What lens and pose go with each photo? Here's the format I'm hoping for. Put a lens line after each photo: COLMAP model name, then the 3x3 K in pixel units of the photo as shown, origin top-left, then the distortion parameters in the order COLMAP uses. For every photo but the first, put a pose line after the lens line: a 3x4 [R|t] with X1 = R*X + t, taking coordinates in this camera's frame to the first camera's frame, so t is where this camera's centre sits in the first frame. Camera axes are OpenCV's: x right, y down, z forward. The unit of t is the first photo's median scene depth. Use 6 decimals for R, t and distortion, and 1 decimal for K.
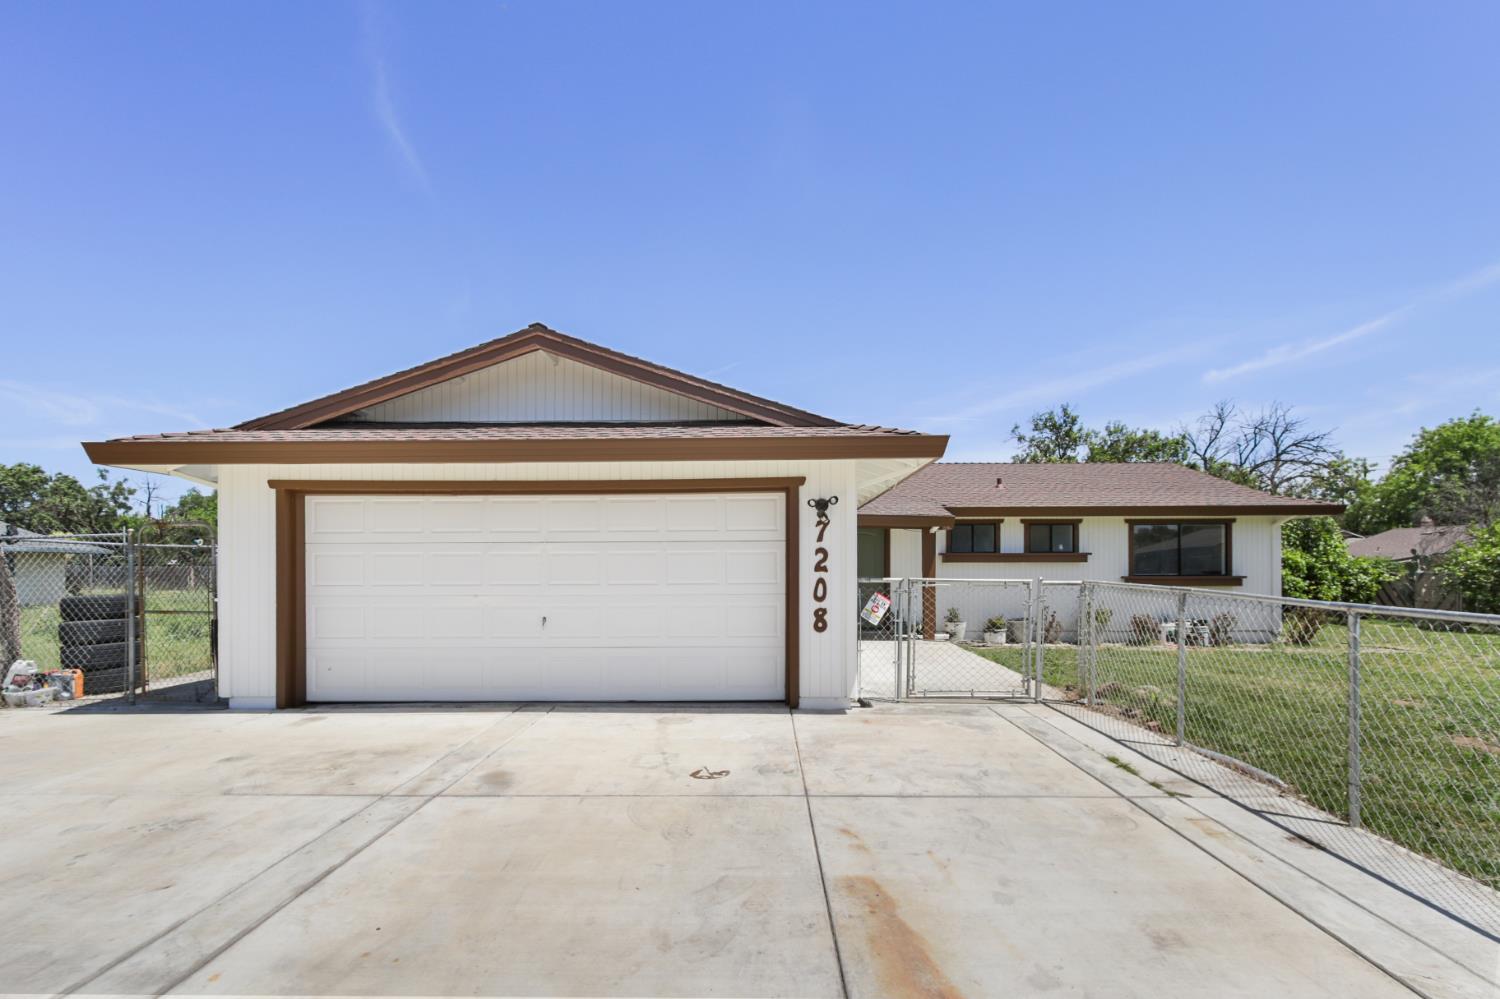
lens RADIAL K [[710.9, 0, 750.9], [0, 710.9, 565.1], [0, 0, 1]] dist [0.002926, 0.000397]
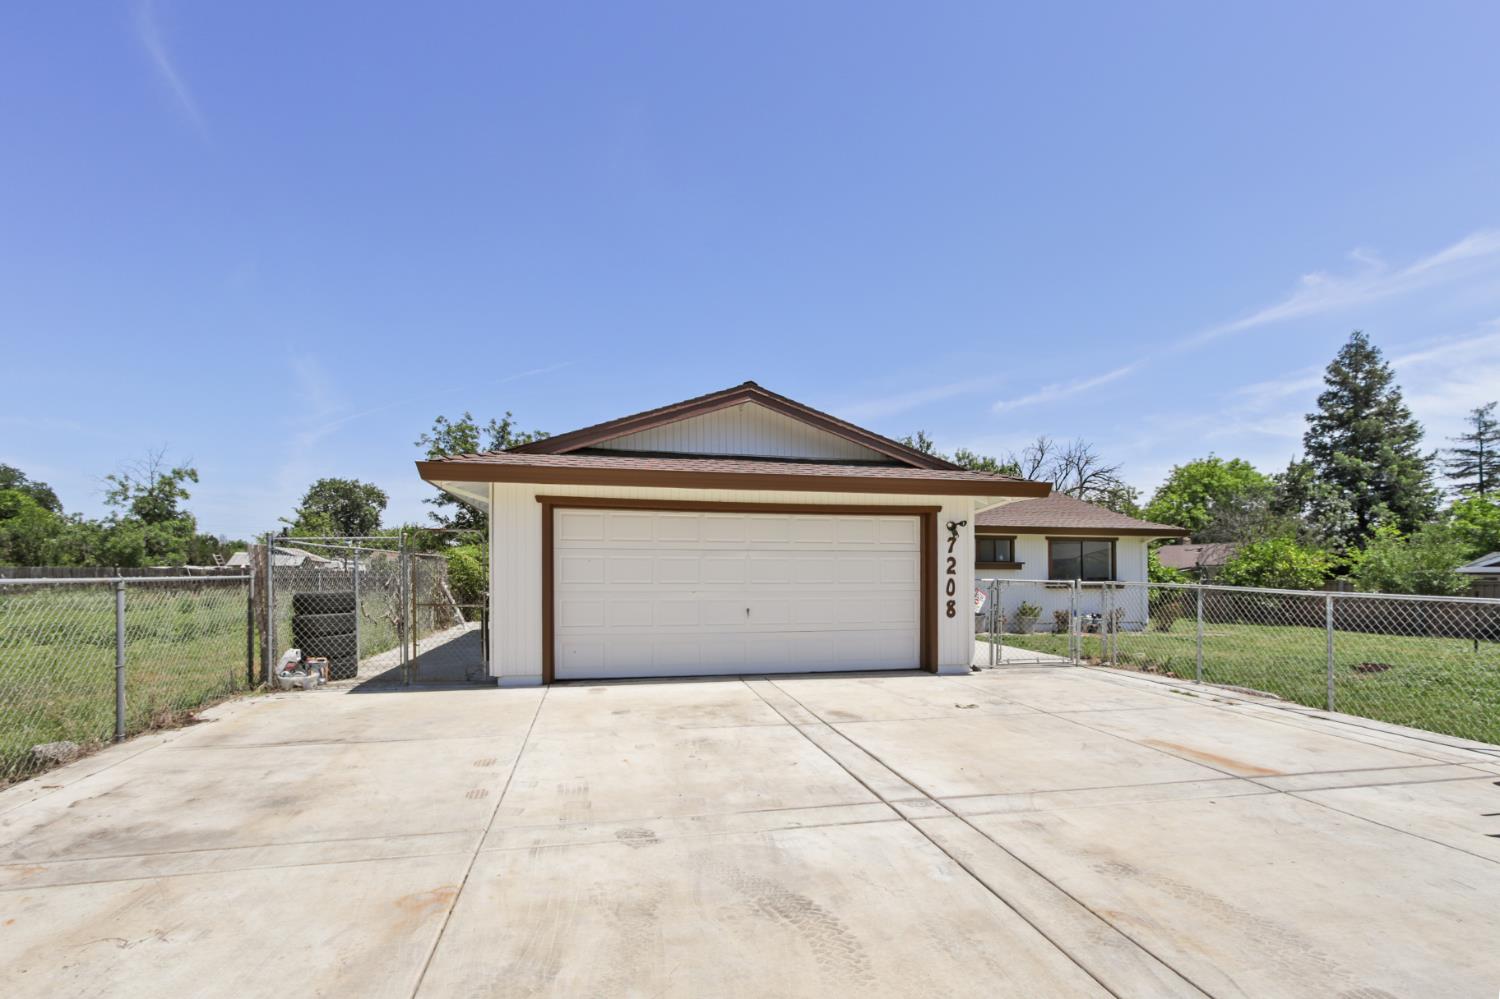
lens RADIAL K [[707.6, 0, 757.5], [0, 707.6, 554.3], [0, 0, 1]] dist [0.000163, 0.000153]
pose [[0.971039, 0.014060, 0.238506, -0.292014], [-0.008462, 0.999665, -0.024478, 0.003651], [-0.238770, 0.021751, 0.970833, -0.124546]]
